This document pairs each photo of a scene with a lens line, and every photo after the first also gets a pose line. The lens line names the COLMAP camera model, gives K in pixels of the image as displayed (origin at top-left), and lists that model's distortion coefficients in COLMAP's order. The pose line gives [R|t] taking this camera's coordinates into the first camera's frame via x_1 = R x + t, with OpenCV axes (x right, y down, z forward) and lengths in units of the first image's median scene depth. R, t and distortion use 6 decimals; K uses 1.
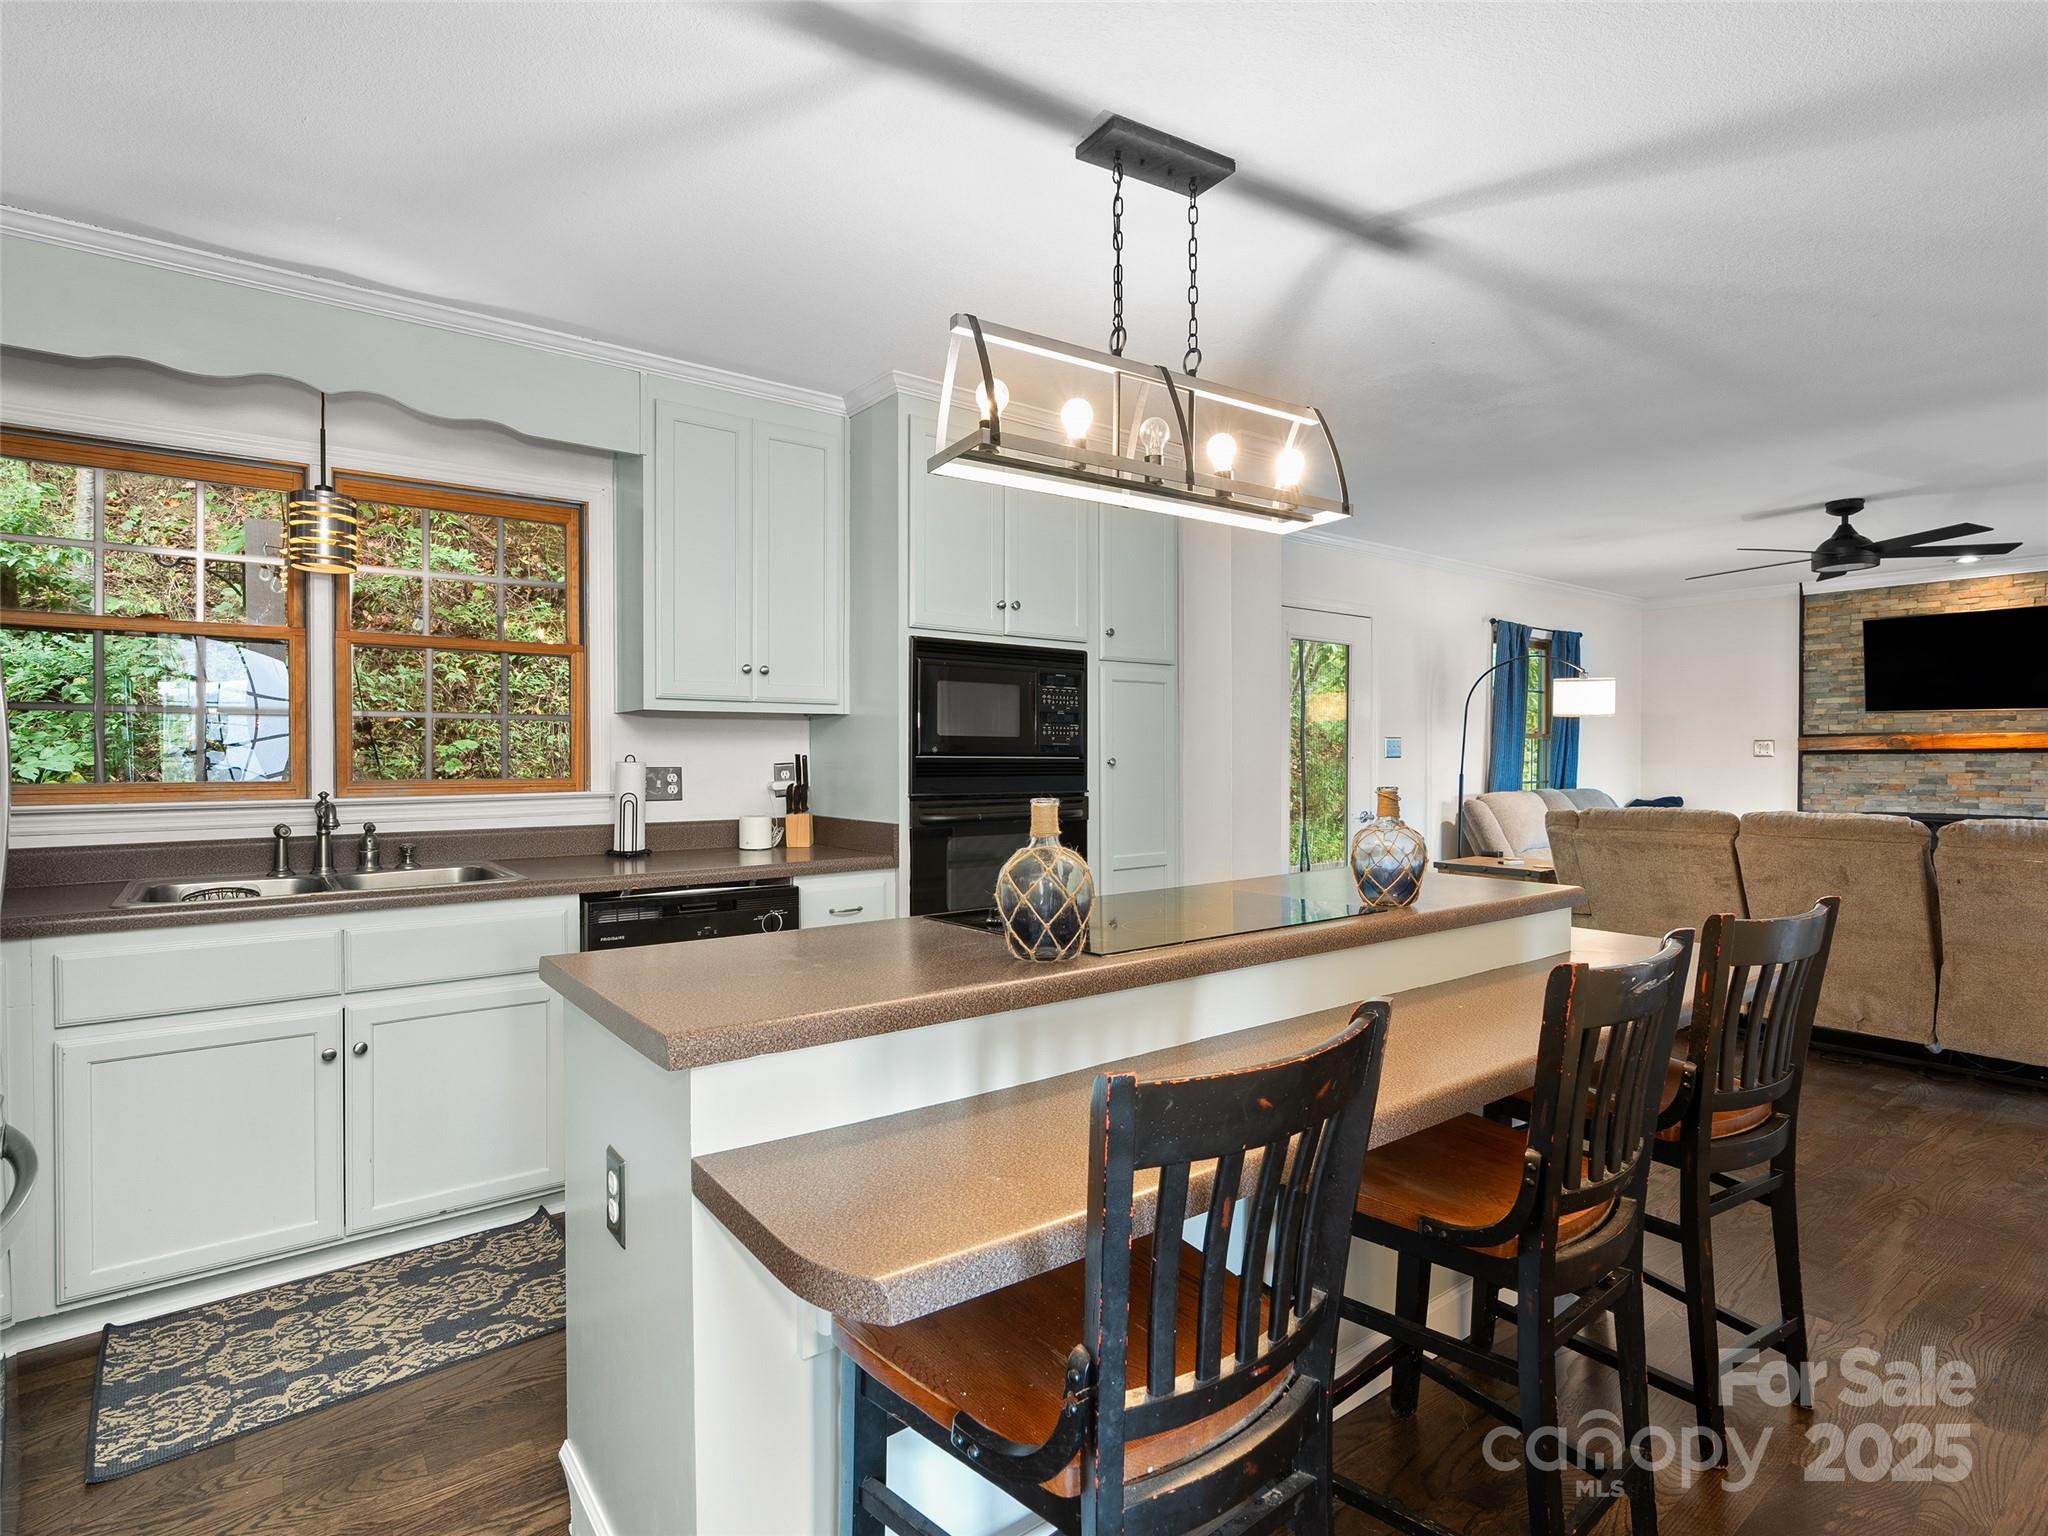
lens RADIAL K [[1044.0, 0, 1019.3], [0, 1044.0, 763.3], [0, 0, 1]] dist [-0.001614, 0.000712]
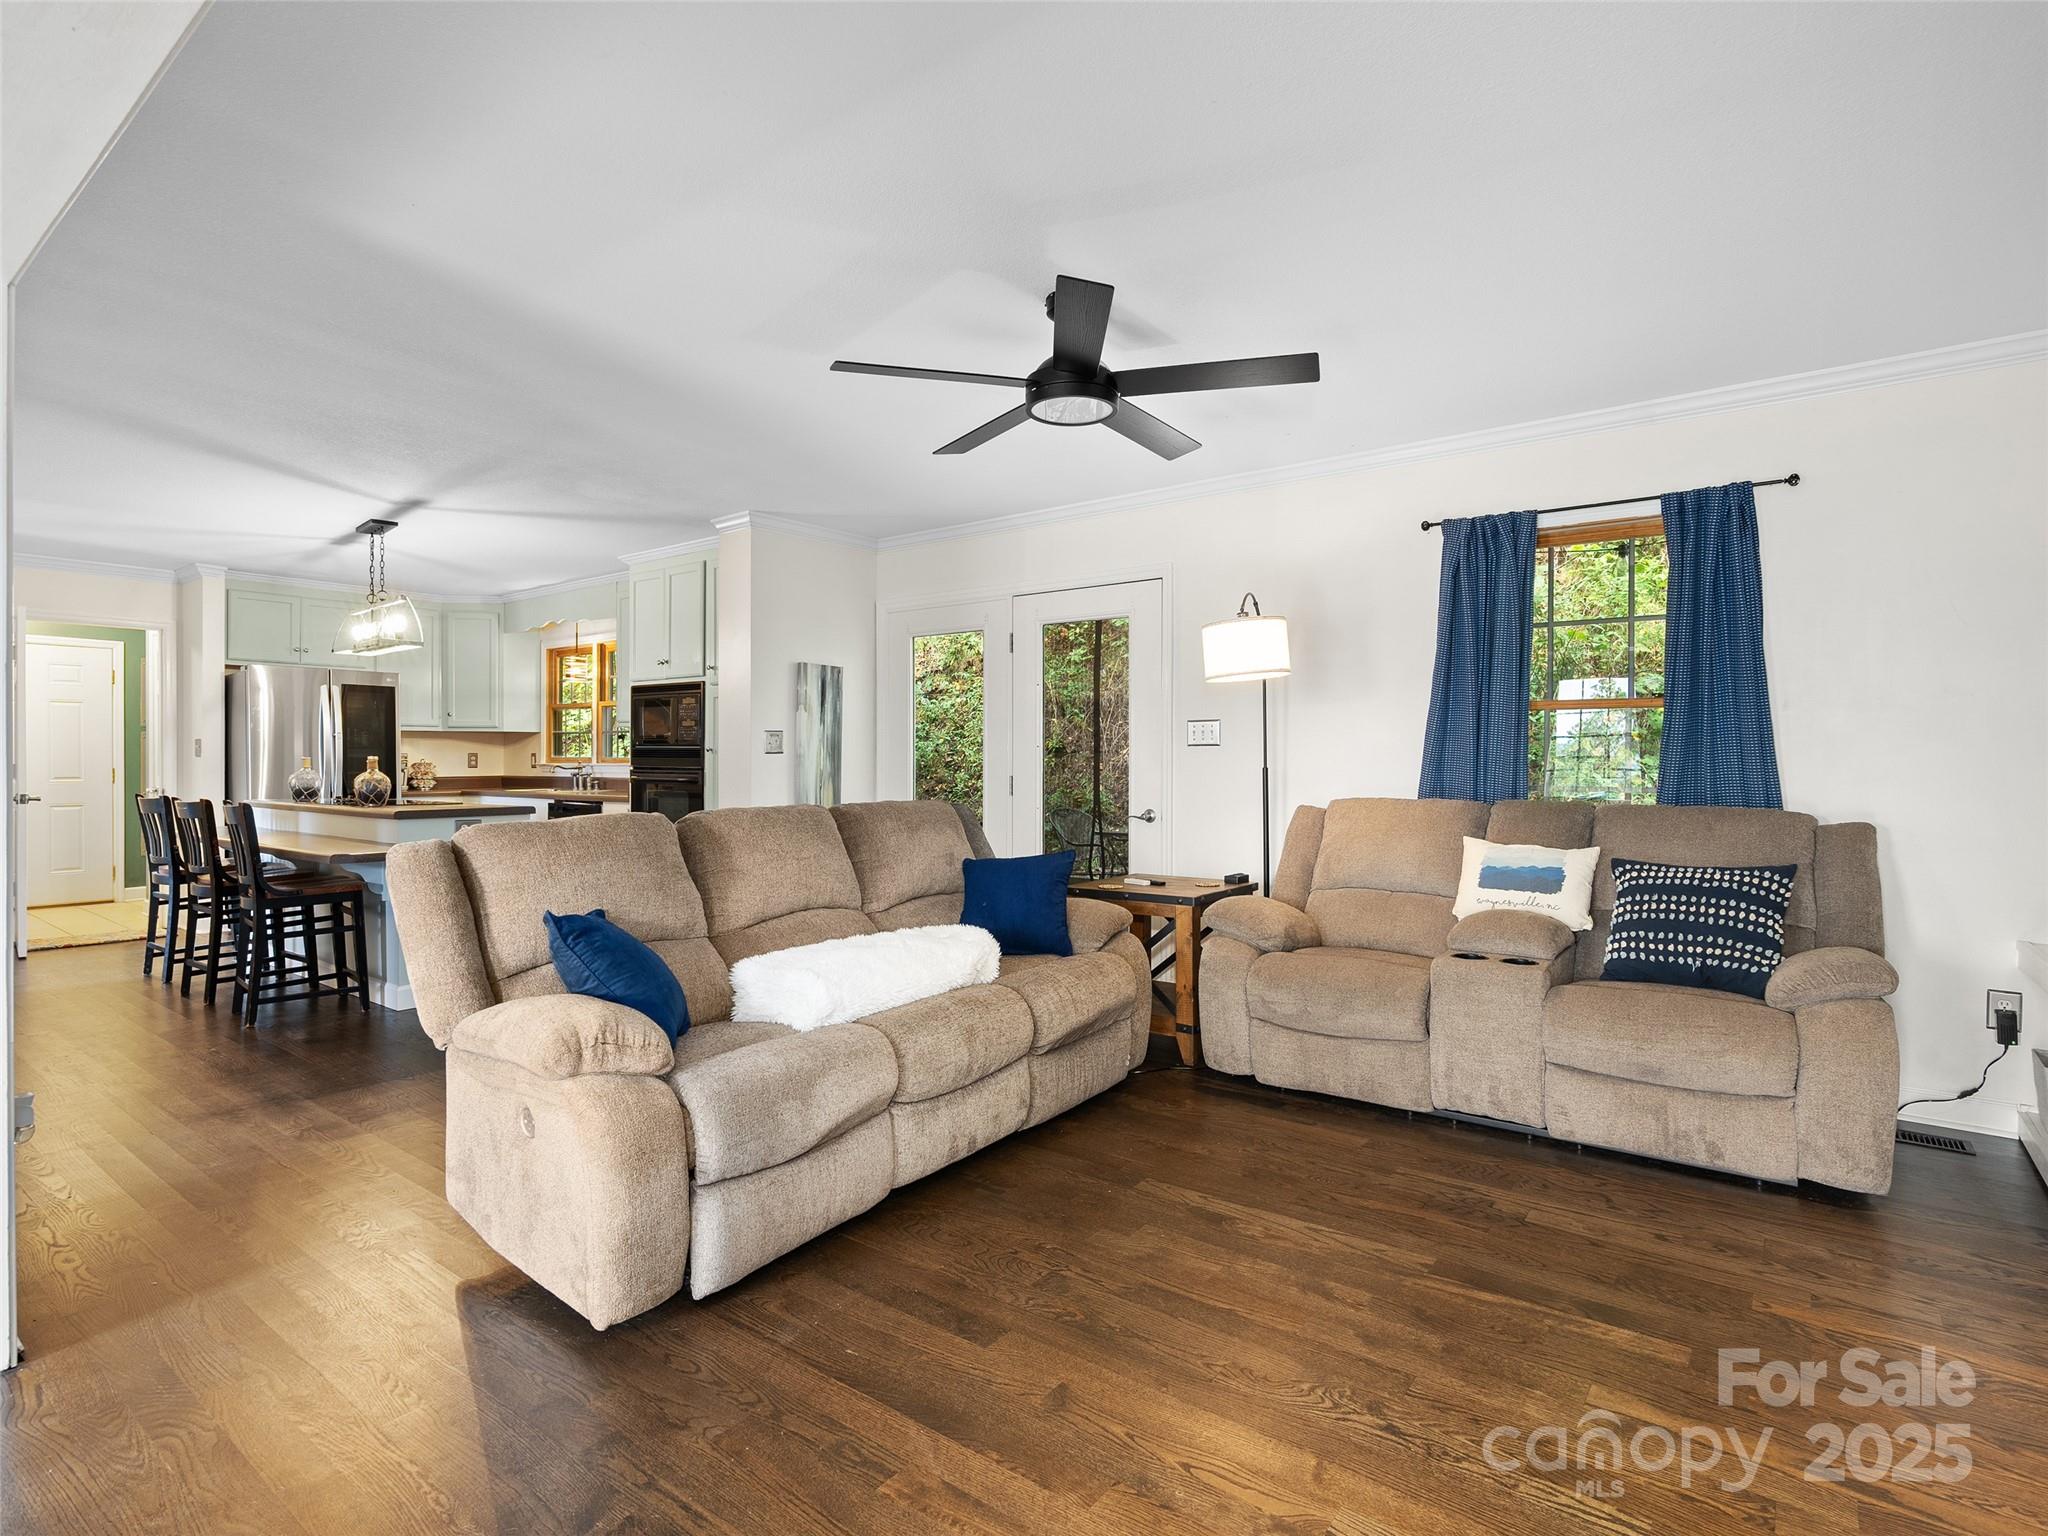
lens RADIAL K [[1044.0, 0, 1019.3], [0, 1044.0, 763.3], [0, 0, 1]] dist [-0.001614, 0.000712]
pose [[0.255936, 0.005745, -0.966677, 1.877705], [-0.007769, 0.999962, 0.003886, 0.010015], [0.966662, 0.006515, 0.255971, 1.145534]]
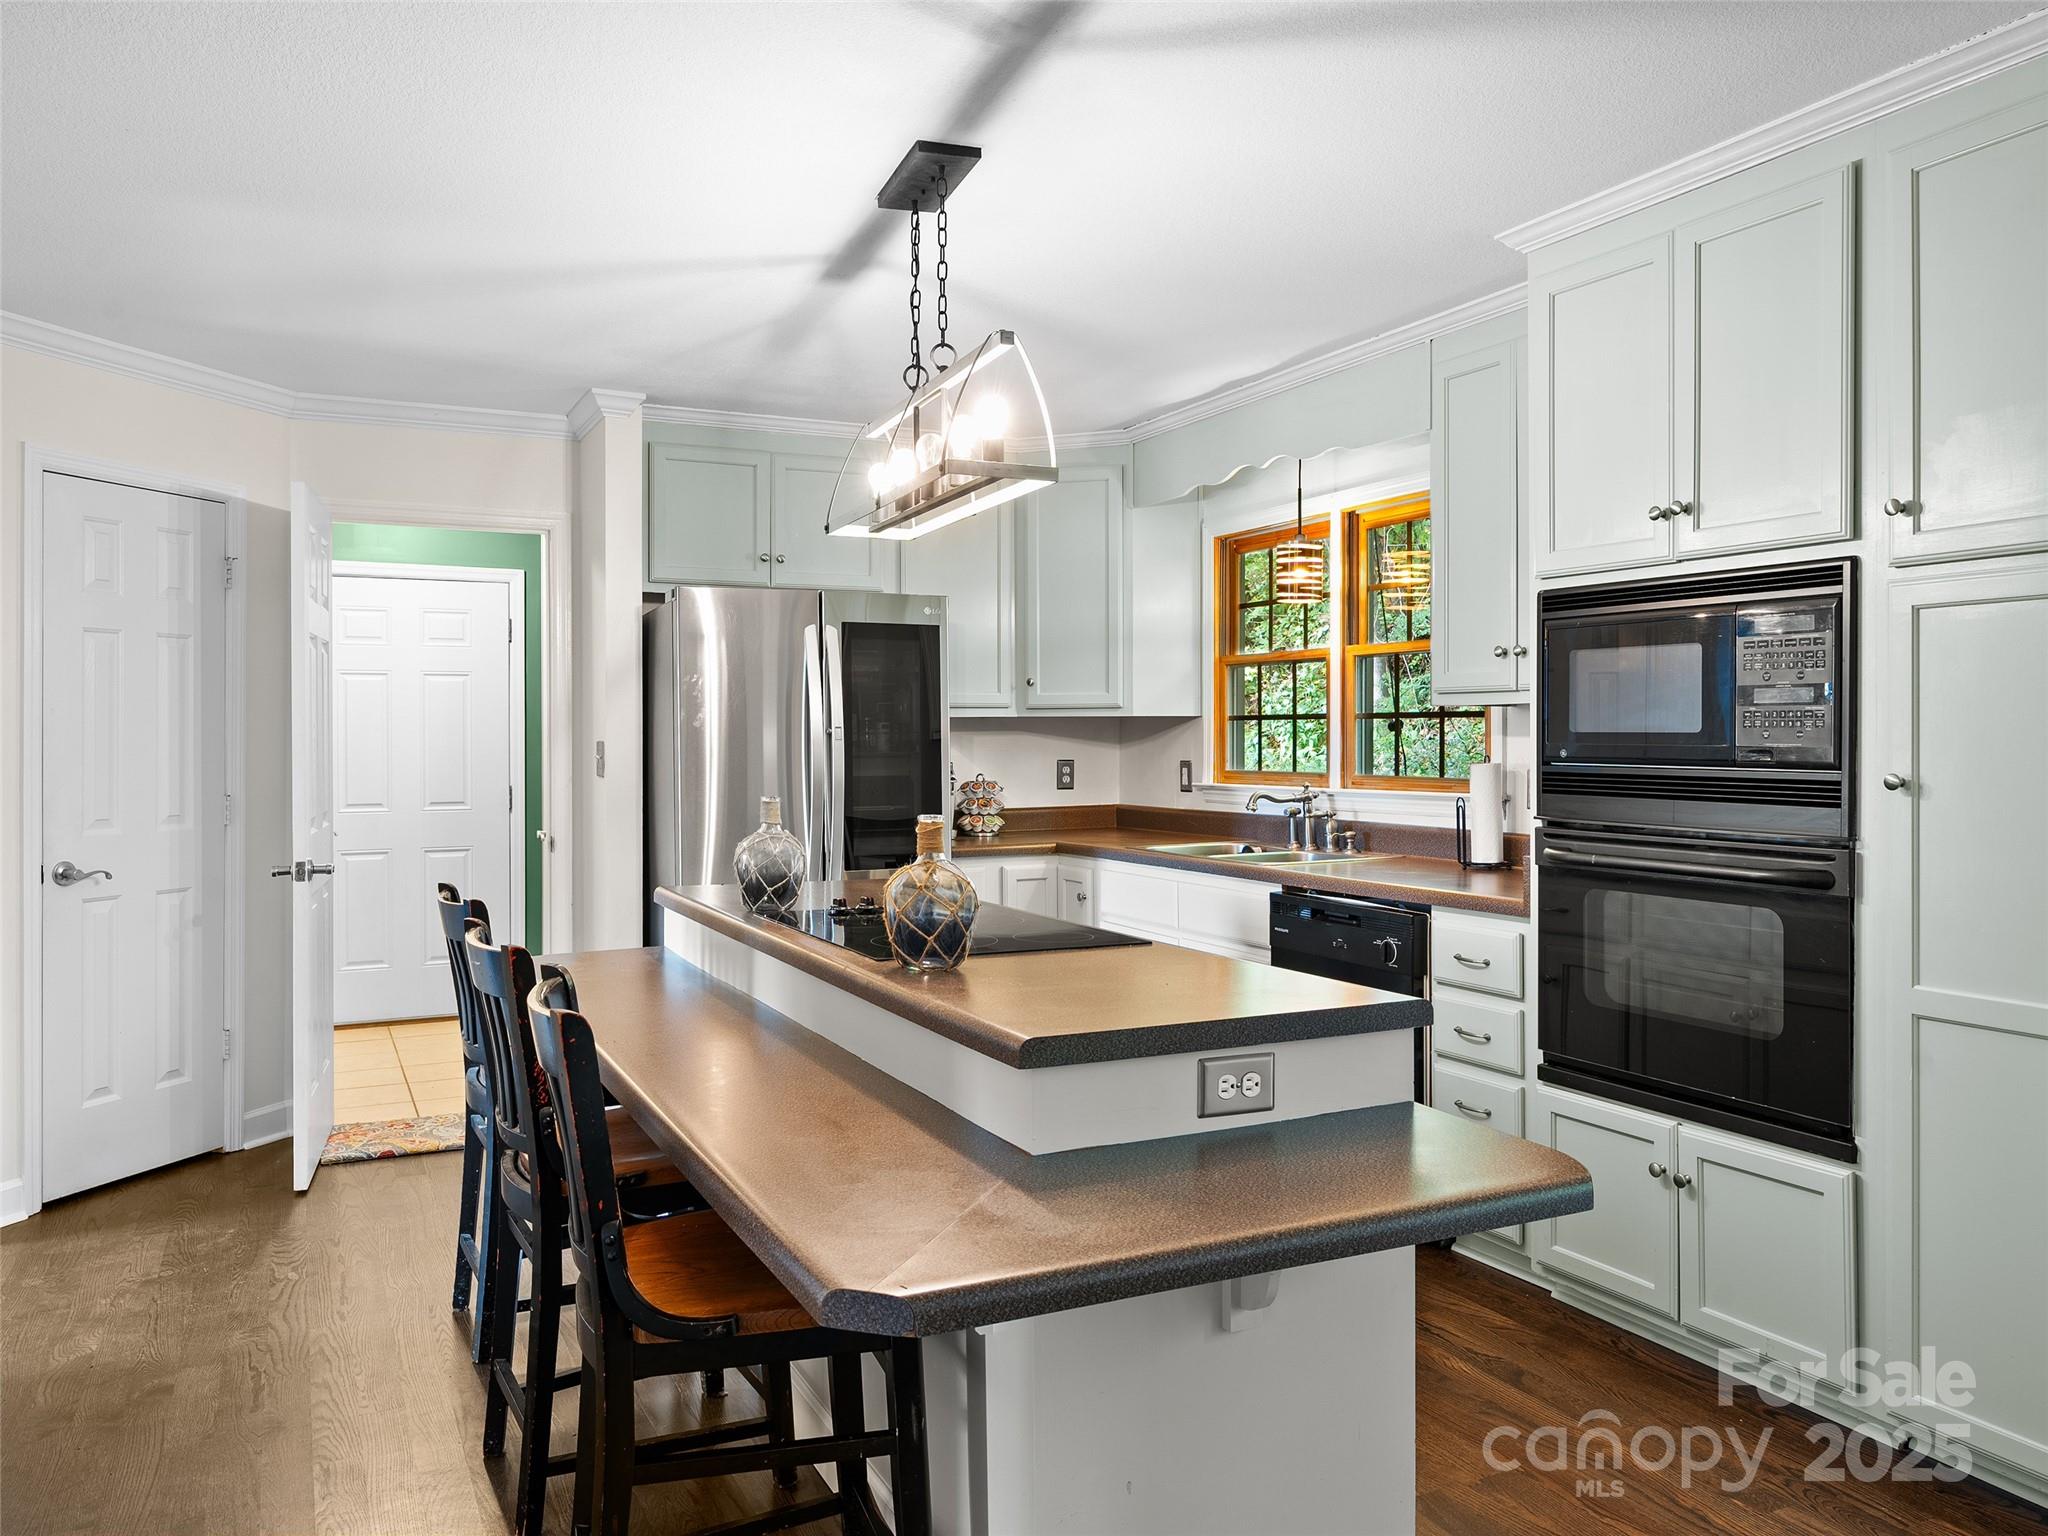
lens RADIAL K [[1455.4, 0, 1022.5], [0, 1455.4, 732.0], [0, 0, 1]] dist [-0.003585, 0.000183]
pose [[-0.185838, -0.000968, -0.982580, 0.871938], [-0.002287, 0.999997, -0.000553, -0.024502], [0.982578, 0.002144, -0.185840, 0.805021]]
